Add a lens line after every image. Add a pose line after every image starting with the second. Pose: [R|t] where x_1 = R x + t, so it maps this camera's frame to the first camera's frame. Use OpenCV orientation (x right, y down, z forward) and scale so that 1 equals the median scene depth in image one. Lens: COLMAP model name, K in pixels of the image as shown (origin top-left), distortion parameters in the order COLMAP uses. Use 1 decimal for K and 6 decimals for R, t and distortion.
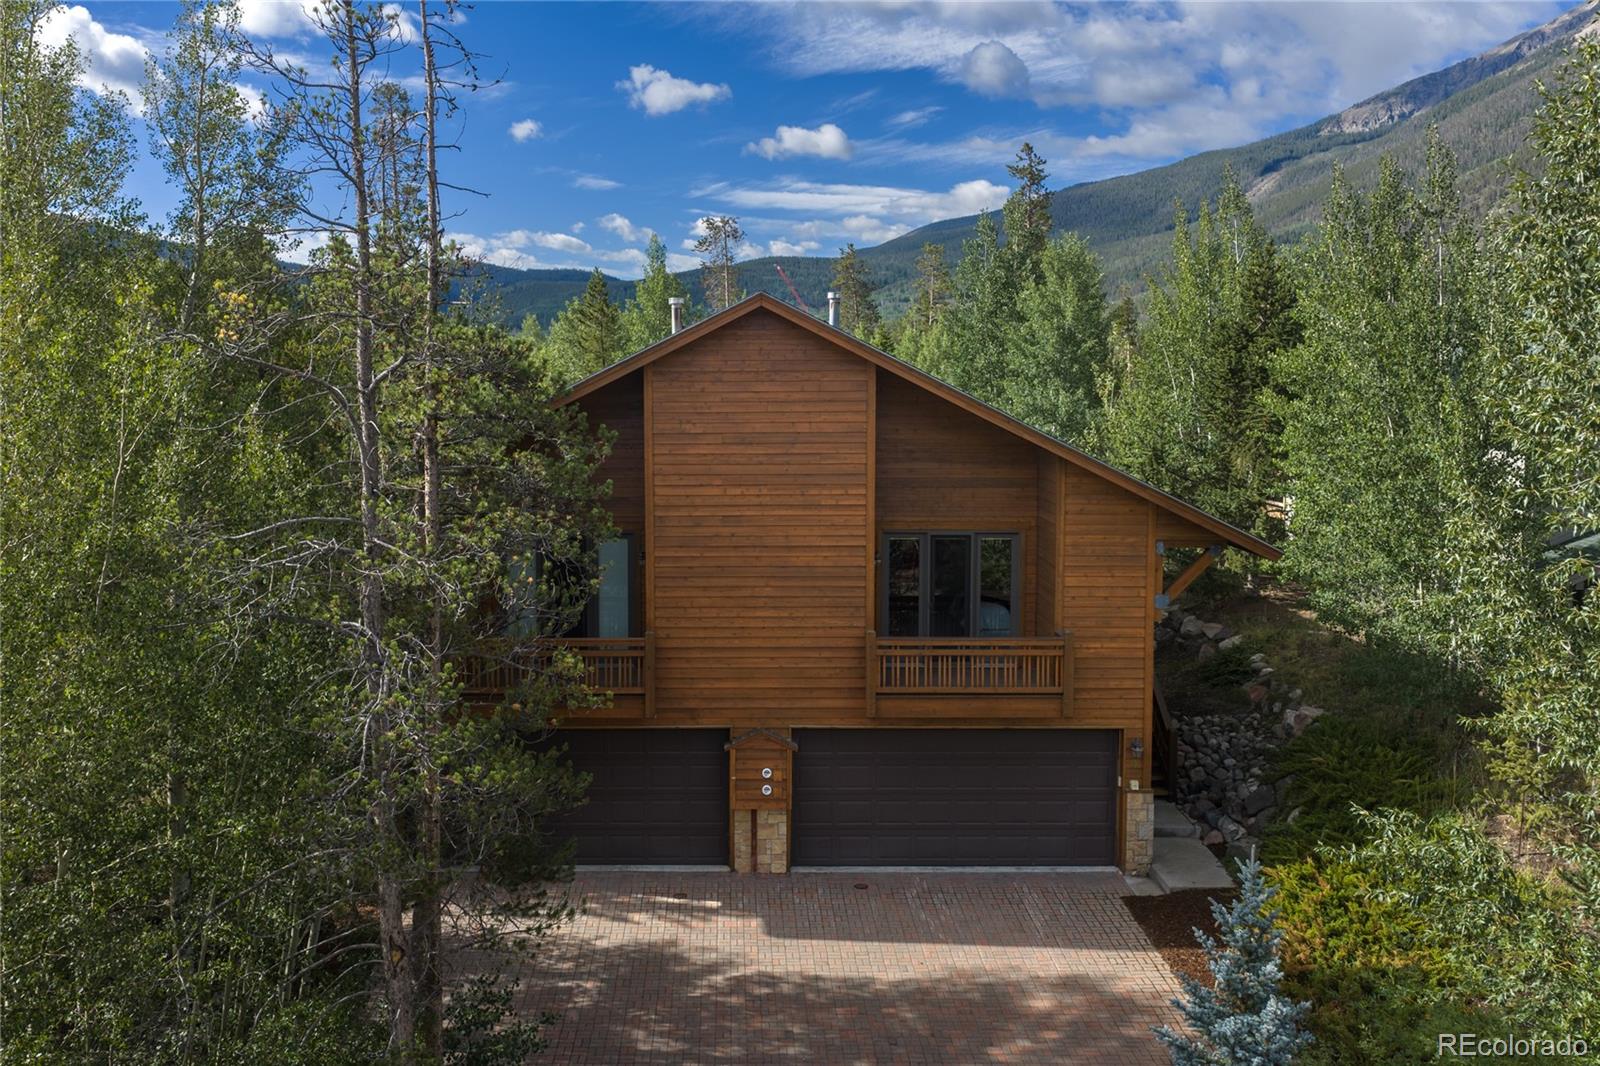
lens RADIAL K [[1438.5, 0, 710.5], [0, 1438.5, 448.2], [0, 0, 1]] dist [0.022387, -0.024634]
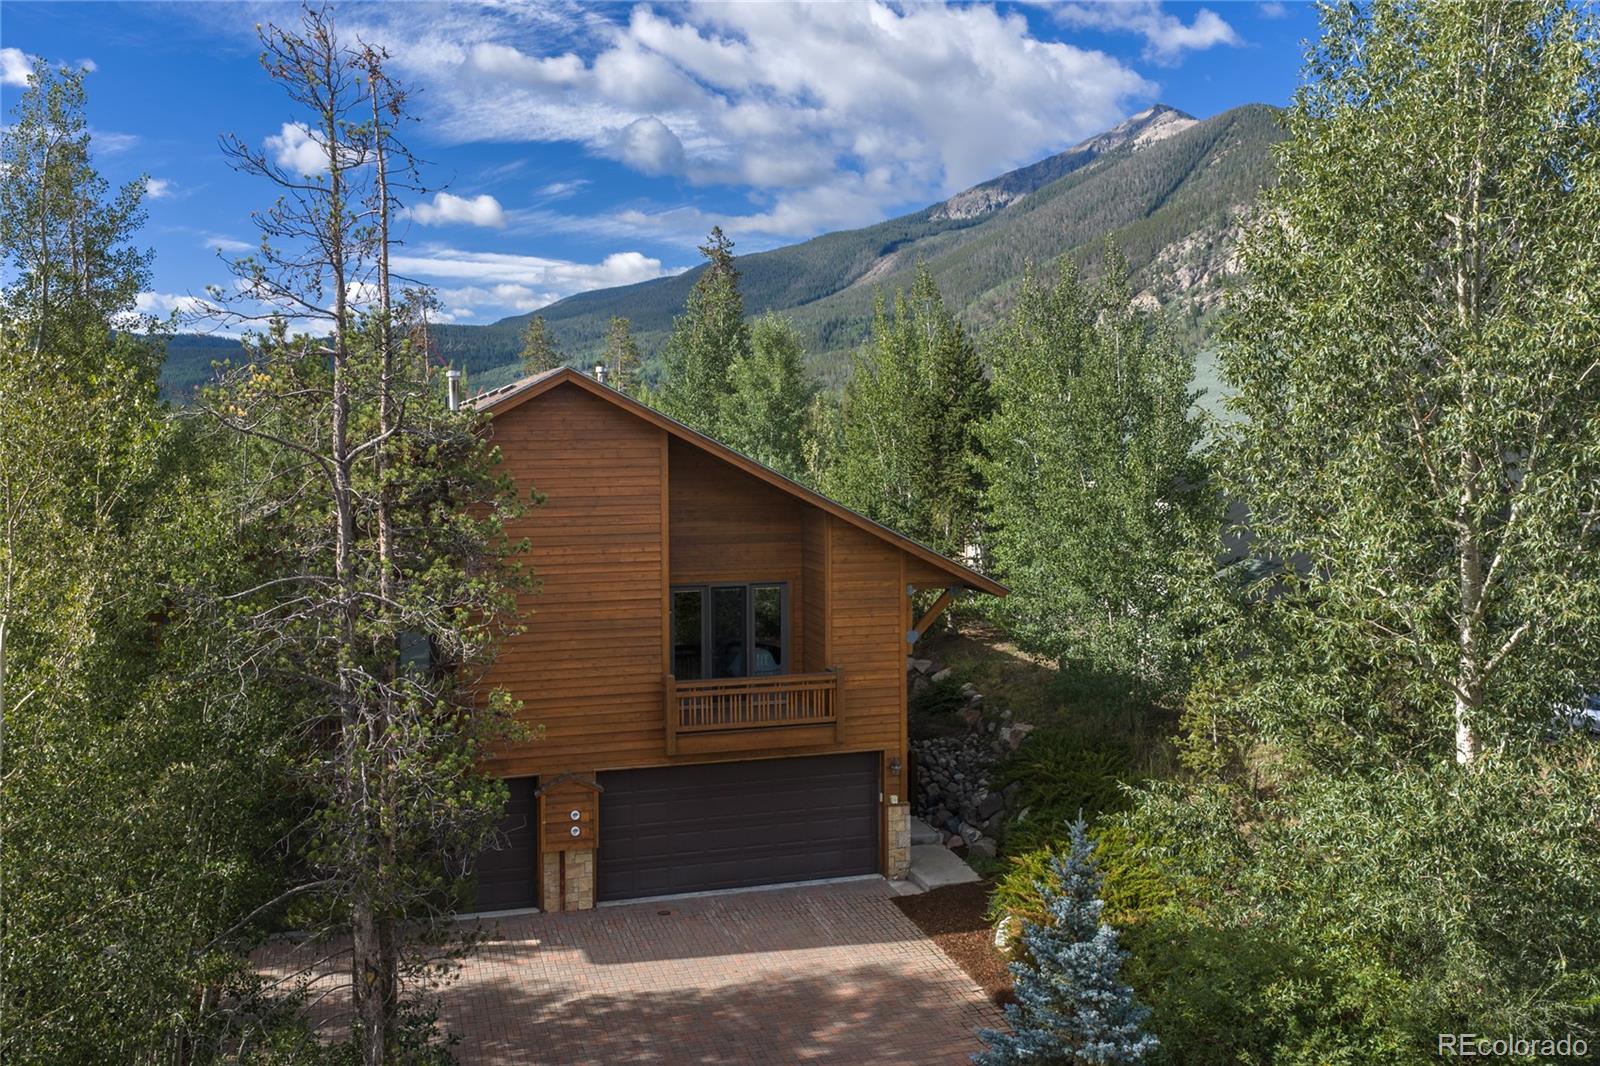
lens RADIAL K [[1434.4, 0, 764.5], [0, 1434.4, 462.0], [0, 0, 1]] dist [0.060847, -0.146896]
pose [[0.960611, -0.012842, 0.277598, -0.117942], [0.023286, 0.999138, -0.034357, 0.003262], [-0.276918, 0.039468, 0.960083, -0.076524]]
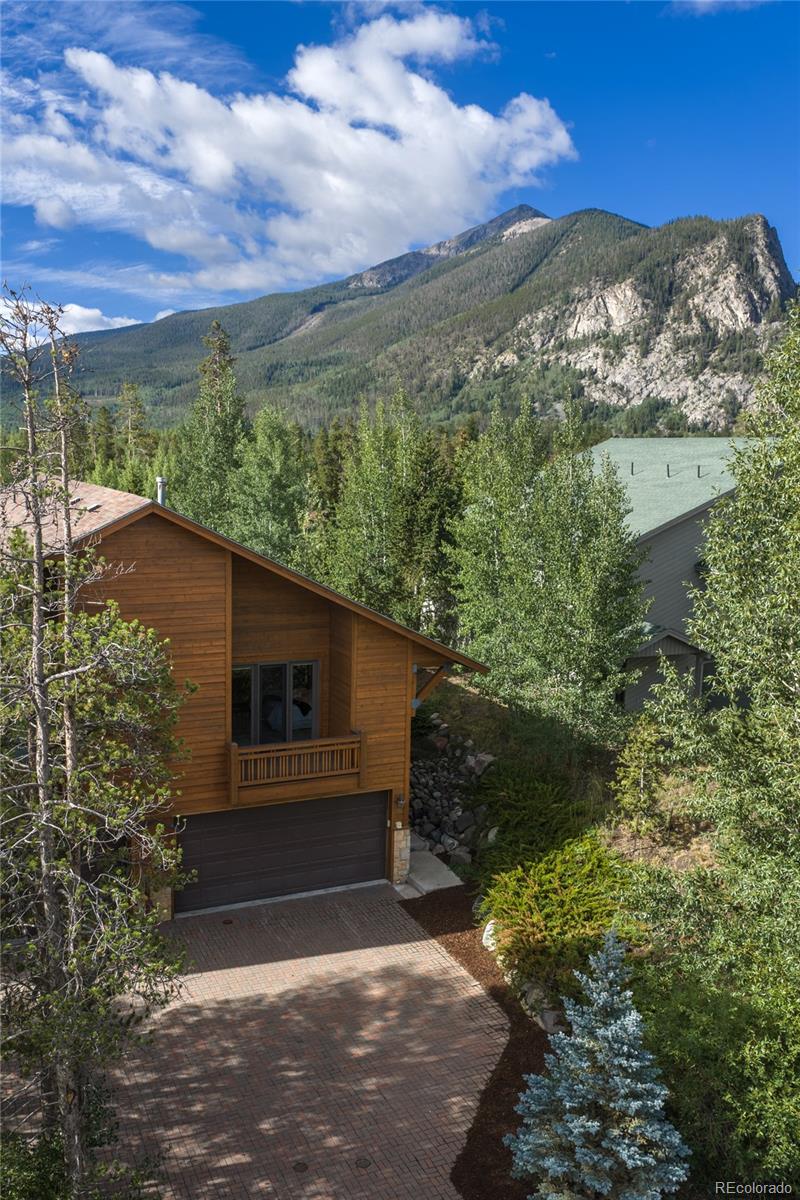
lens RADIAL K [[1075.8, 0, 368.7], [0, 1075.8, 602.2], [0, 0, 1]] dist [0.060847, -0.146896]
pose [[0.913838, -0.042521, 0.403846, -0.179788], [0.007460, 0.996093, 0.087997, -0.097728], [-0.406009, -0.077402, 0.910585, 0.006095]]
